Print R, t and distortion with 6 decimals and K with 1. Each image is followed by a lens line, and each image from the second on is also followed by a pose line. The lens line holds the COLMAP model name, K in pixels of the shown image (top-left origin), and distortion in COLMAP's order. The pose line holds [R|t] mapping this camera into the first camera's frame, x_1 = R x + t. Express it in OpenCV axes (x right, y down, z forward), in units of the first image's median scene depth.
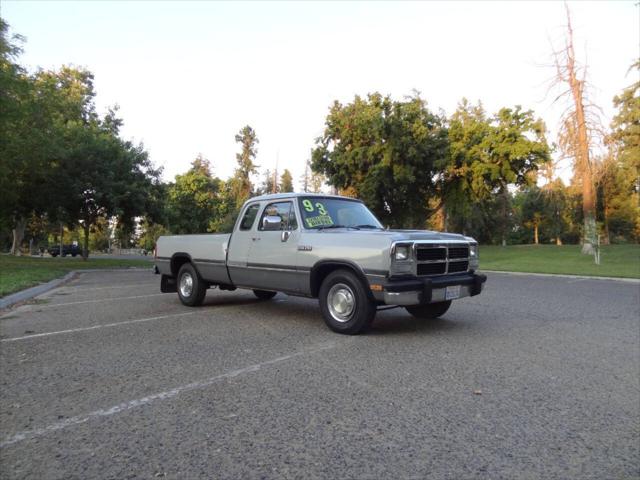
lens RADIAL K [[451.1, 0, 323.0], [0, 451.1, 240.7], [0, 0, 1]] dist [0.000431, 0.005707]
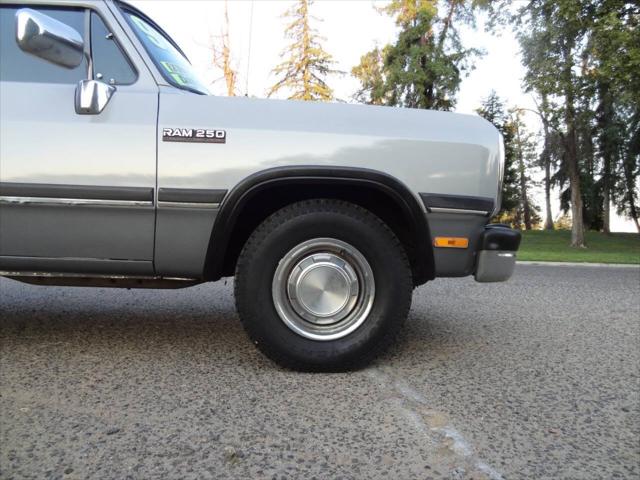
lens RADIAL K [[451.1, 0, 320.8], [0, 451.1, 237.9], [0, 0, 1]] dist [0.000431, 0.005707]
pose [[0.699960, 0.012549, 0.714072, -0.031970], [-0.032016, 0.999392, 0.013819, 0.012794], [-0.713464, -0.032535, 0.699936, 0.104698]]
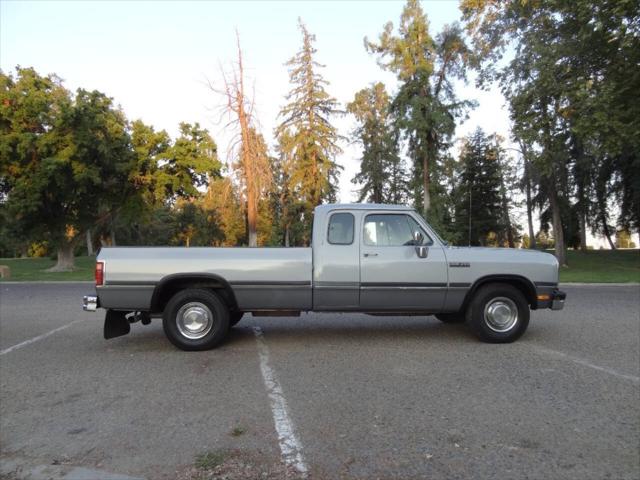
lens RADIAL K [[451.1, 0, 320.0], [0, 451.1, 239.3], [0, 0, 1]] dist [0.000431, 0.005707]
pose [[0.672732, 0.022958, 0.739530, -0.150323], [-0.005295, 0.999642, -0.026216, -0.001821], [-0.739868, 0.013720, 0.672613, 0.082829]]
